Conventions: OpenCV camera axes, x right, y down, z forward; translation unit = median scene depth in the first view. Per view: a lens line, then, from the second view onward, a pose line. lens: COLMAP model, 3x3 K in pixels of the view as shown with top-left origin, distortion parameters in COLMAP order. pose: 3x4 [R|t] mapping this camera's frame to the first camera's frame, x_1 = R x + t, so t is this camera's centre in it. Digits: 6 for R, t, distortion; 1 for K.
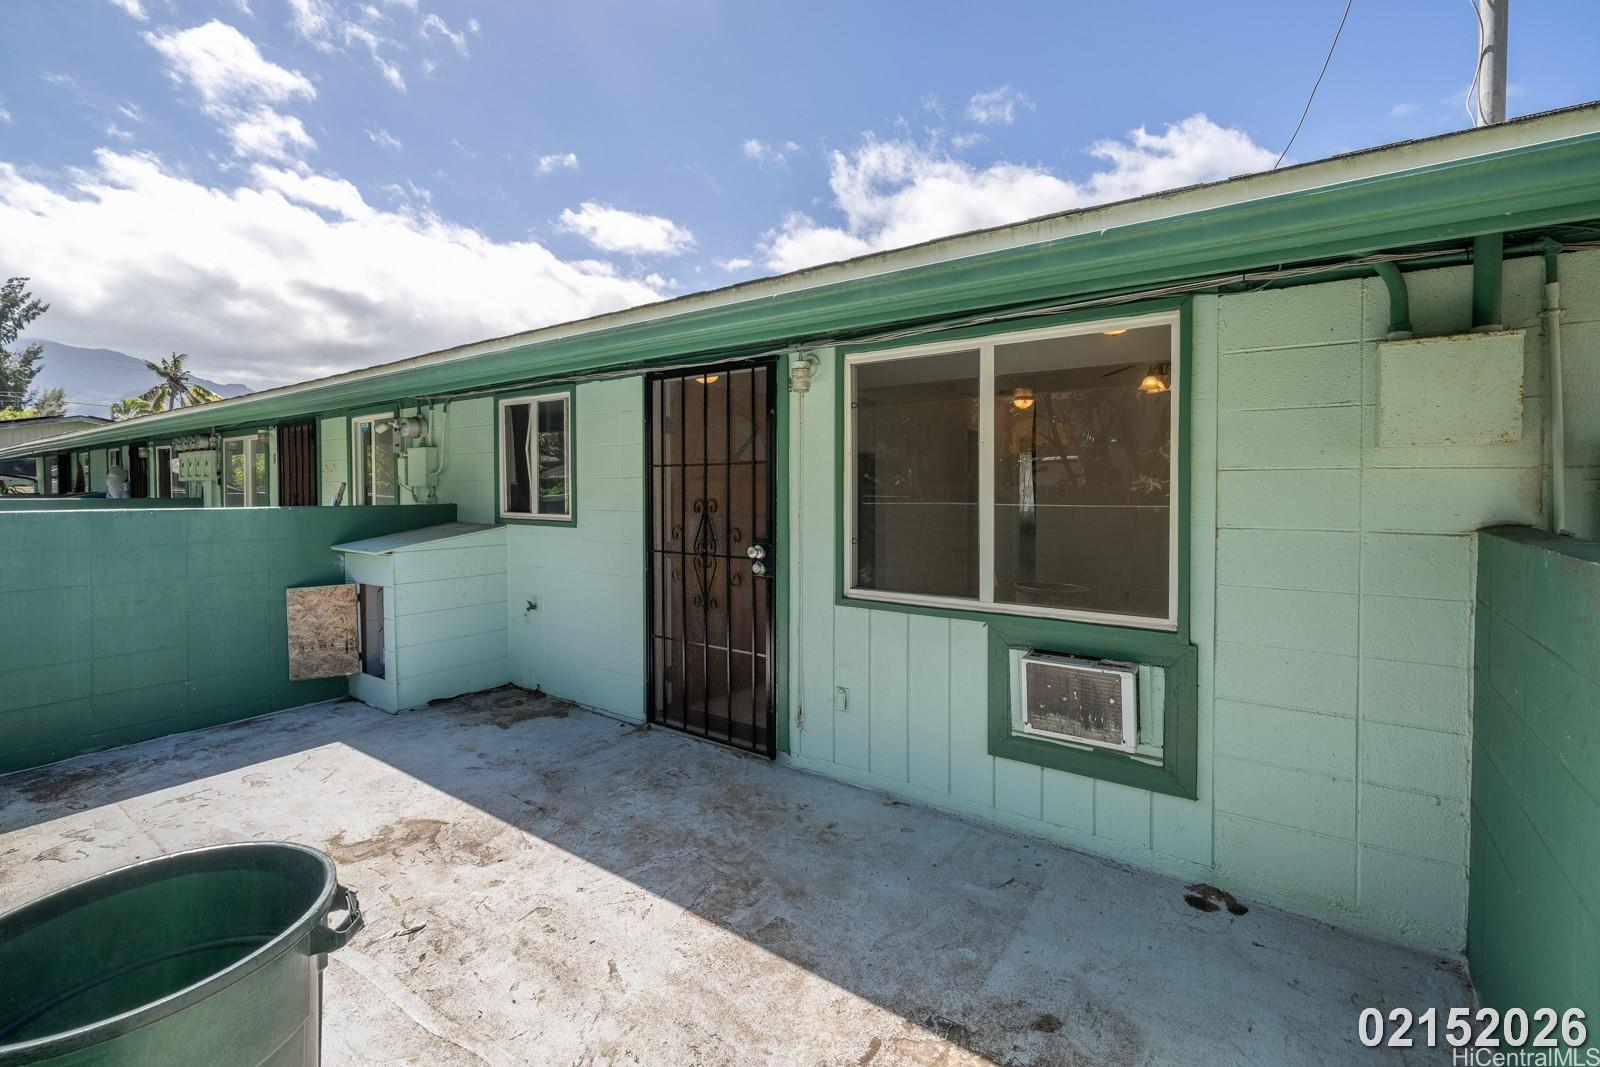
lens RADIAL K [[690.6, 0, 794.4], [0, 690.6, 494.2], [0, 0, 1]] dist [0.001440, 0.000165]
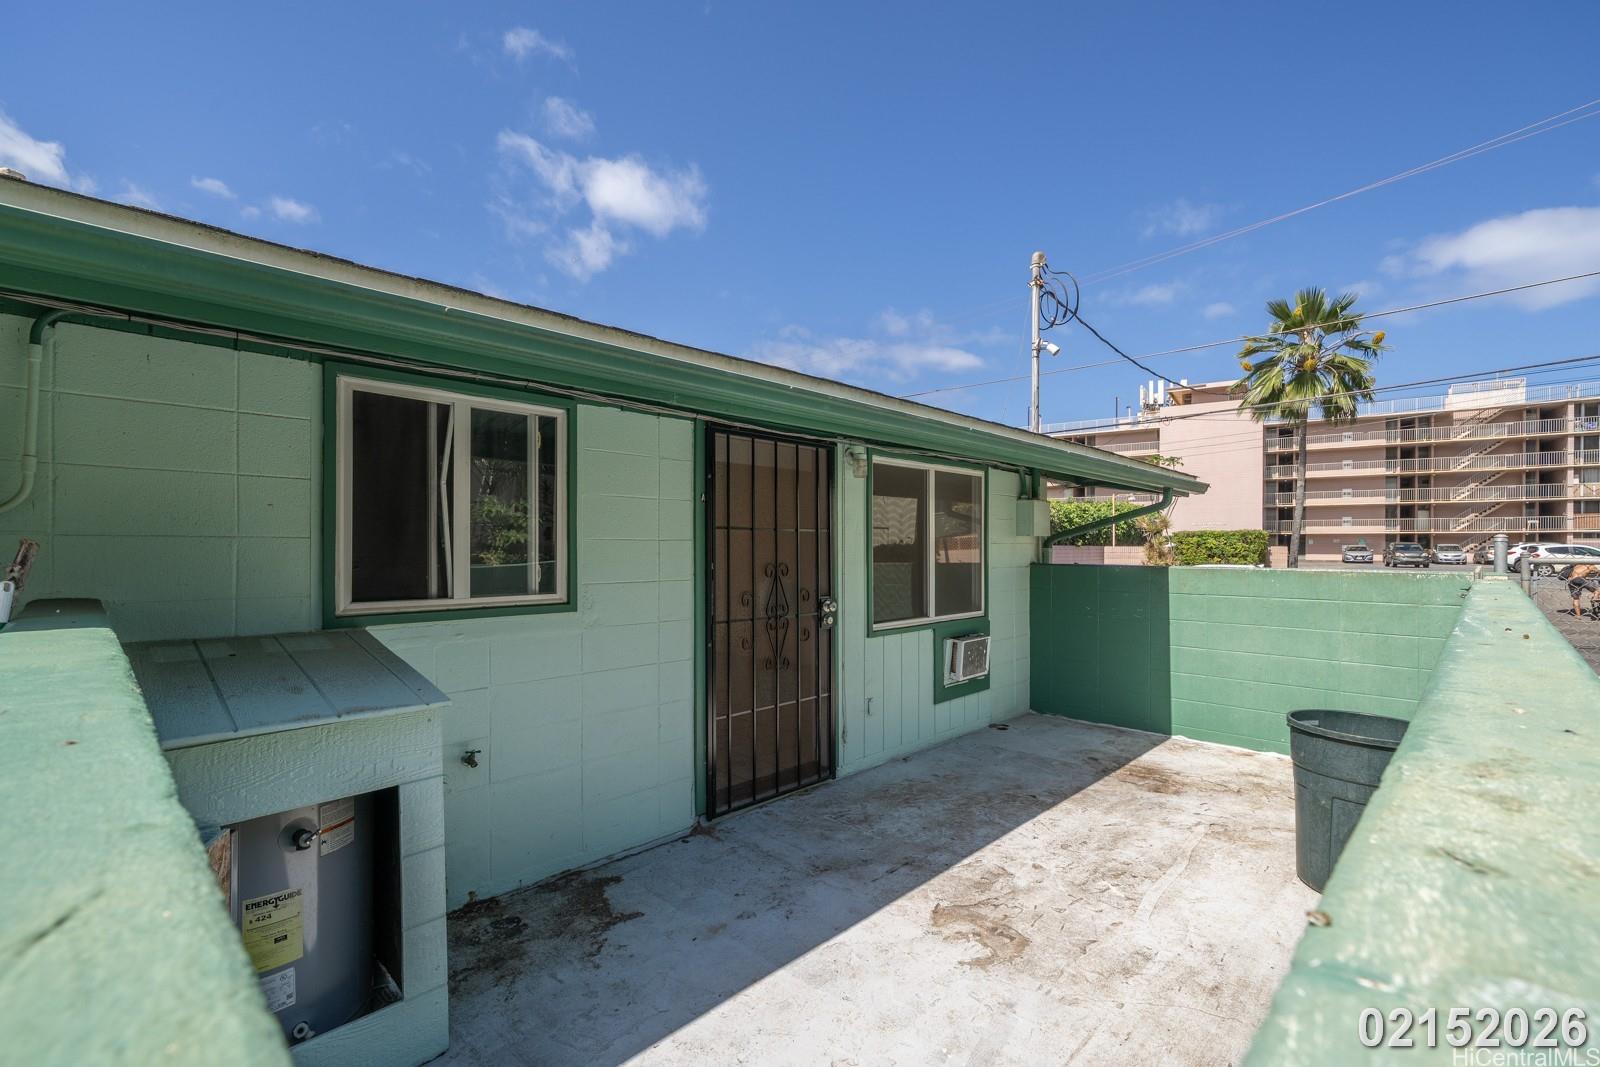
lens RADIAL K [[706.4, 0, 809.2], [0, 706.4, 538.4], [0, 0, 1]] dist [-0.001478, -0.000126]
pose [[0.148397, 0.011519, 0.988861, -1.325416], [0.006396, 0.999900, -0.012607, -0.018094], [-0.988907, 0.008196, 0.148308, 0.906089]]
